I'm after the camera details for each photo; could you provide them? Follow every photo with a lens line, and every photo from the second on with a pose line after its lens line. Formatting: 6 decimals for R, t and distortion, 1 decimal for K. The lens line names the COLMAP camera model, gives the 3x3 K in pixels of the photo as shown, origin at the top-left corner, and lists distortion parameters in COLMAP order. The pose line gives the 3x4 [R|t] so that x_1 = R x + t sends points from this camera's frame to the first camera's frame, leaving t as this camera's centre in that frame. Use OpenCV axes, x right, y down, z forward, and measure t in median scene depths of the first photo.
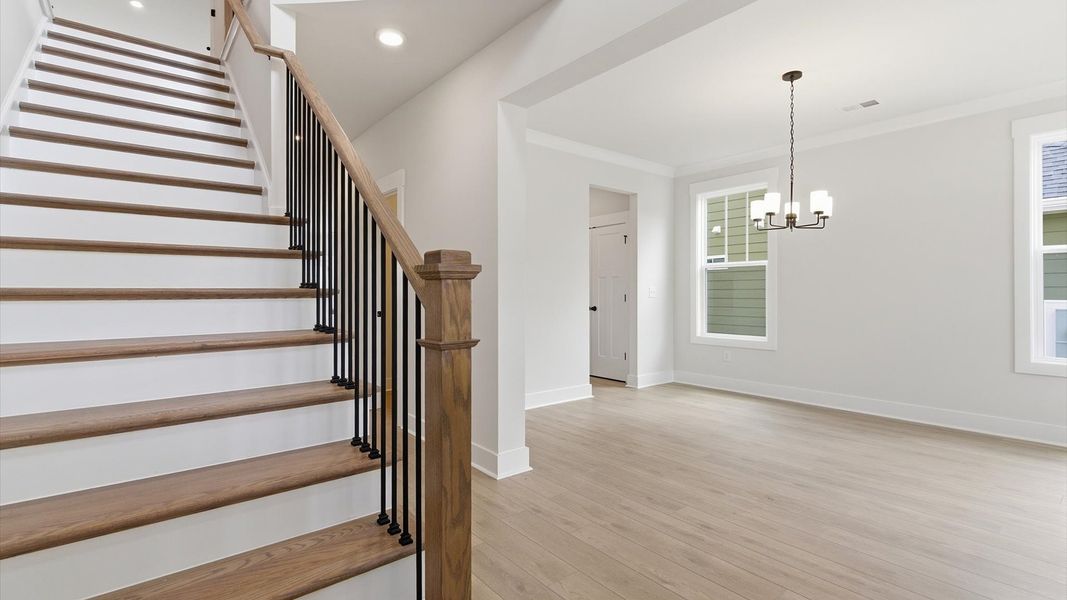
lens RADIAL K [[483.9, 0, 529.6], [0, 483.9, 298.5], [0, 0, 1]] dist [0.001239, 0.000029]
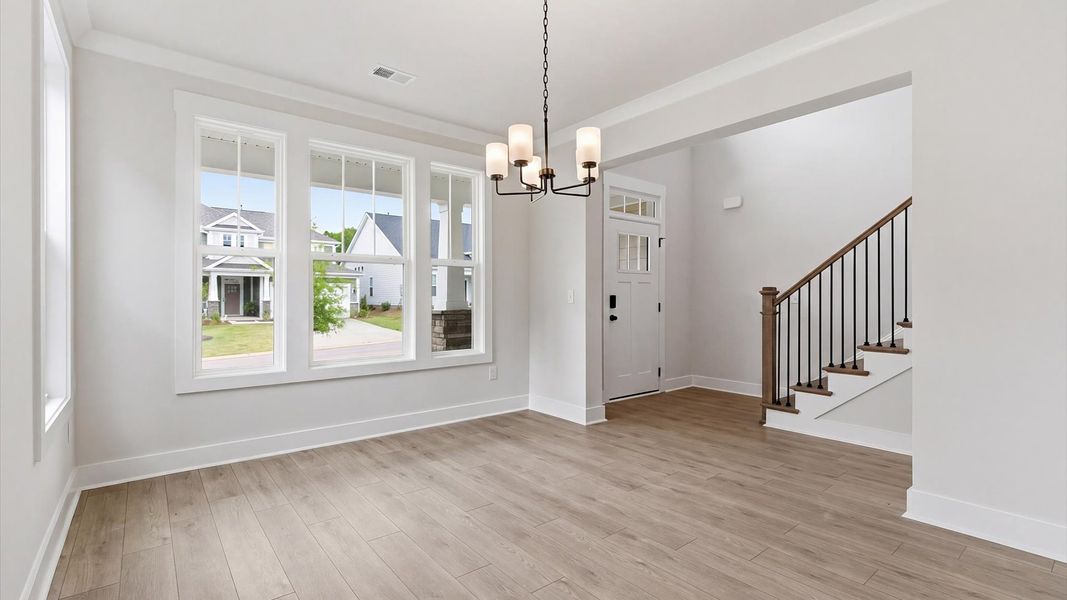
lens RADIAL K [[474.7, 0, 538.6], [0, 474.7, 309.8], [0, 0, 1]] dist [-0.000342, 0.000008]
pose [[-0.999957, -0.003033, -0.008803, 0.335950], [-0.003277, 0.999606, 0.027891, -0.006040], [0.008715, 0.027919, -0.999572, 0.962569]]
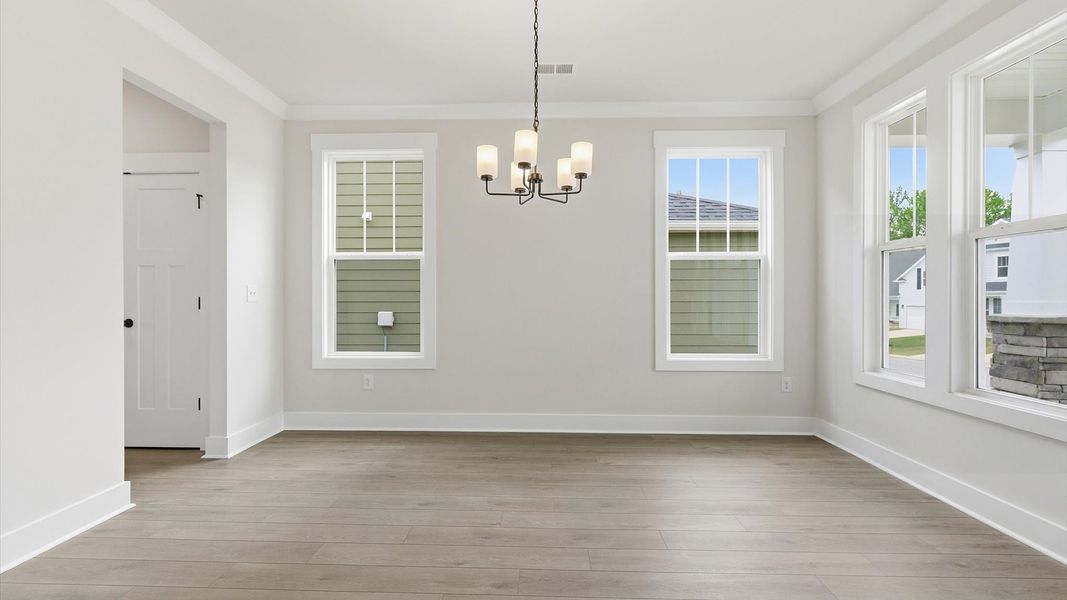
lens RADIAL K [[483.9, 0, 529.6], [0, 483.9, 298.5], [0, 0, 1]] dist [0.001239, 0.000029]
pose [[0.655895, -0.002921, 0.754846, 0.021556], [0.007331, 0.999970, -0.002500, -0.002442], [-0.754816, 0.007174, 0.655897, 0.345106]]
